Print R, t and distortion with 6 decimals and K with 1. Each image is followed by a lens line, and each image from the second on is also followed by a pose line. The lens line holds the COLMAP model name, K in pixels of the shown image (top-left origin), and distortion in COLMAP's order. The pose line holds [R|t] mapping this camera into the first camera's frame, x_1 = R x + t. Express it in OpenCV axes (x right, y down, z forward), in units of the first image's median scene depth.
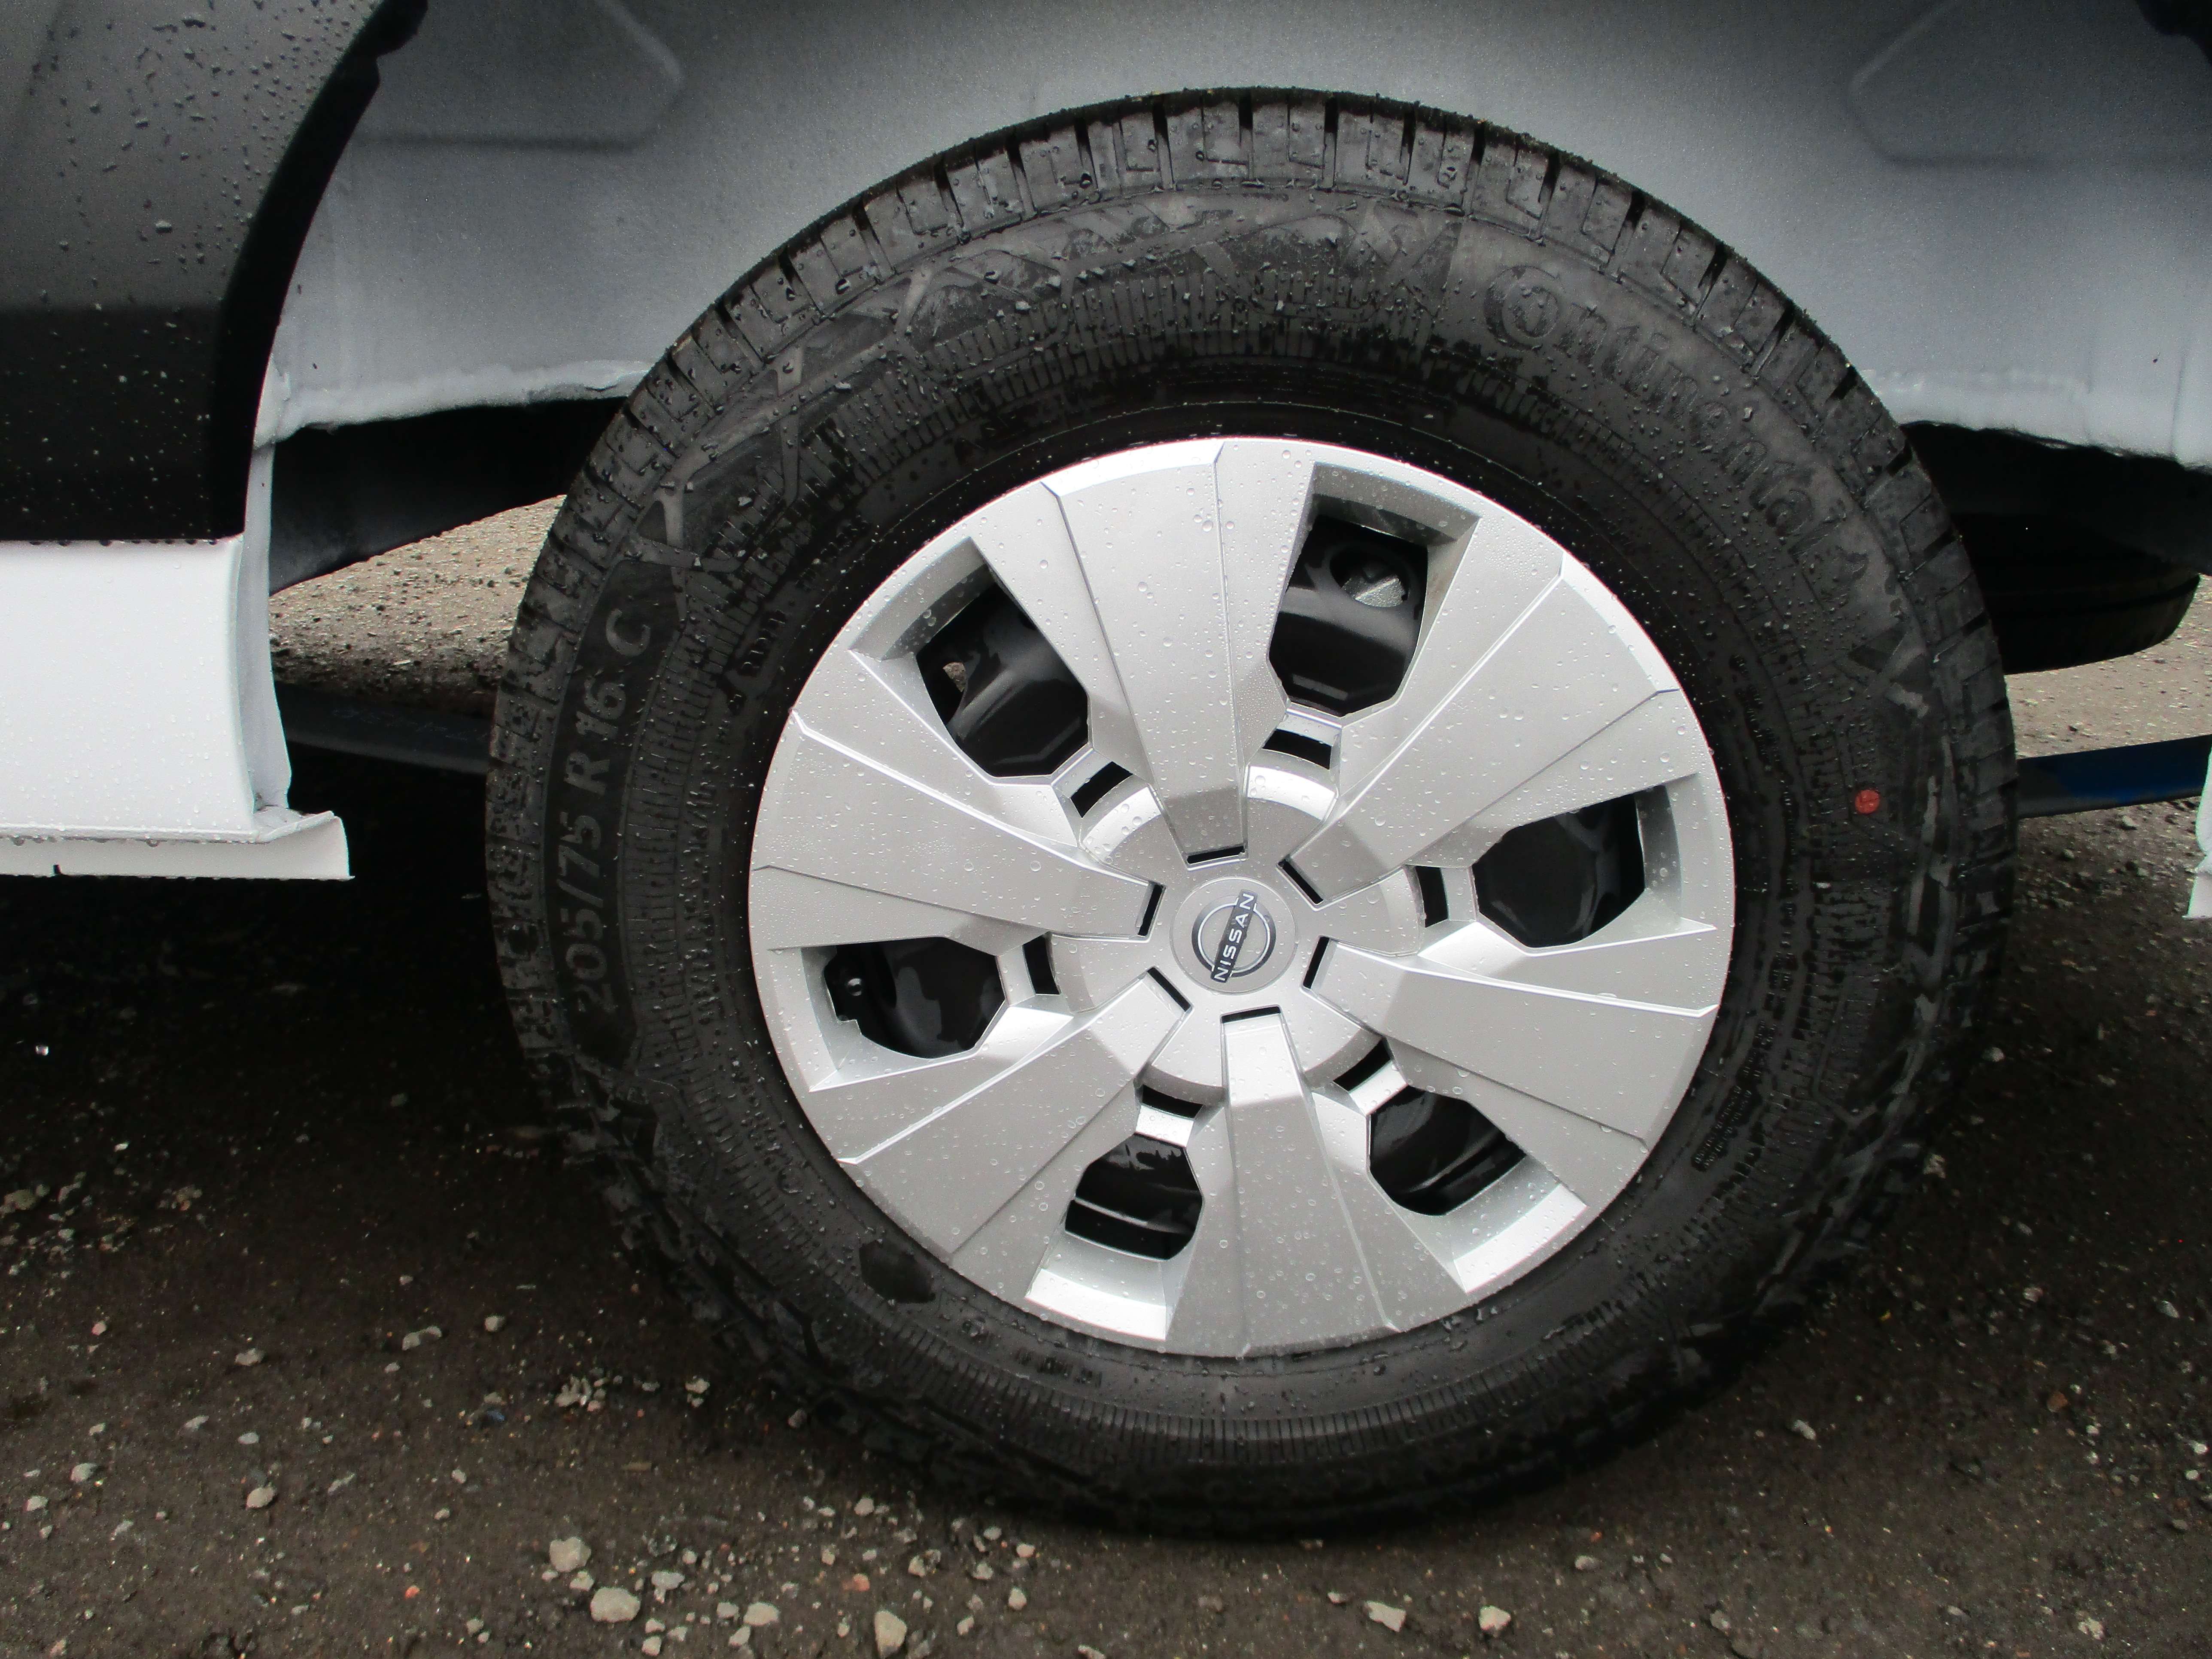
lens RADIAL K [[1782.4, 0, 1106.0], [0, 1782.4, 829.5], [0, 0, 1]] dist [-0.005980, 0.000687]
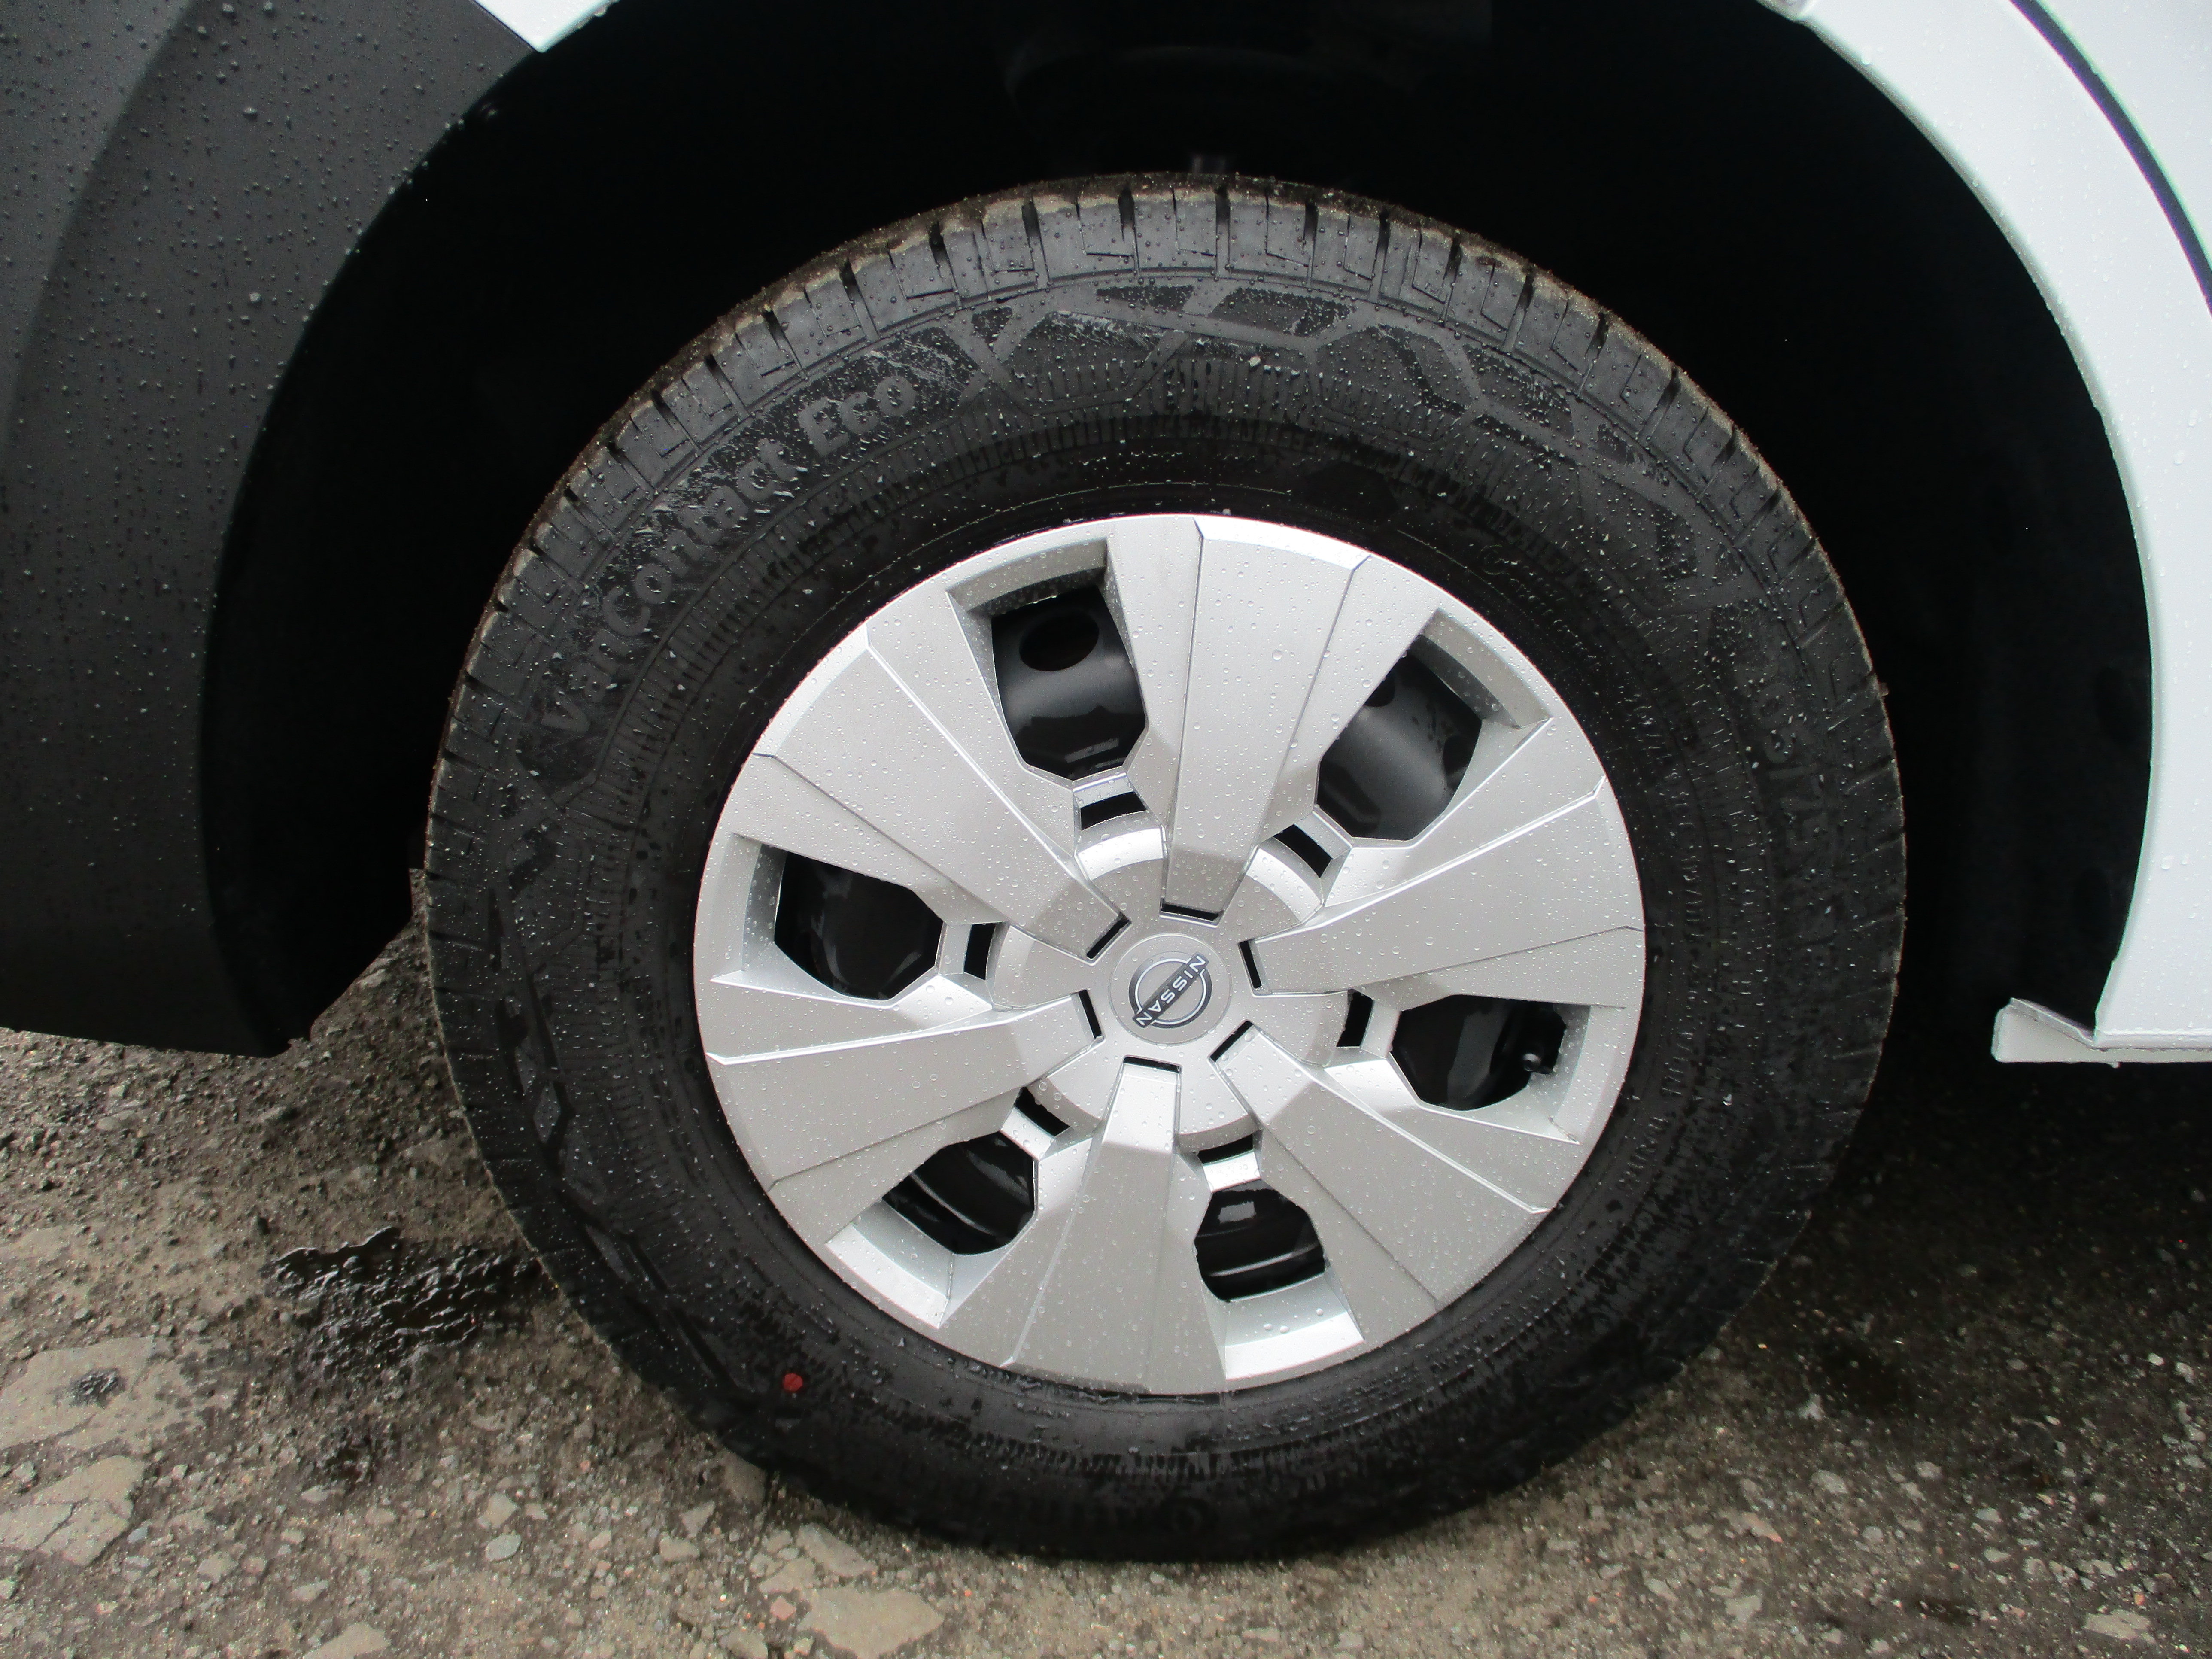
lens RADIAL K [[1782.4, 0, 1106.0], [0, 1782.4, 829.5], [0, 0, 1]] dist [-0.005980, 0.000687]
pose [[0.901477, 0.373577, 0.218585, -0.224573], [-0.373021, 0.926711, -0.045423, 0.034224], [-0.219534, -0.040589, 0.974760, 0.000102]]
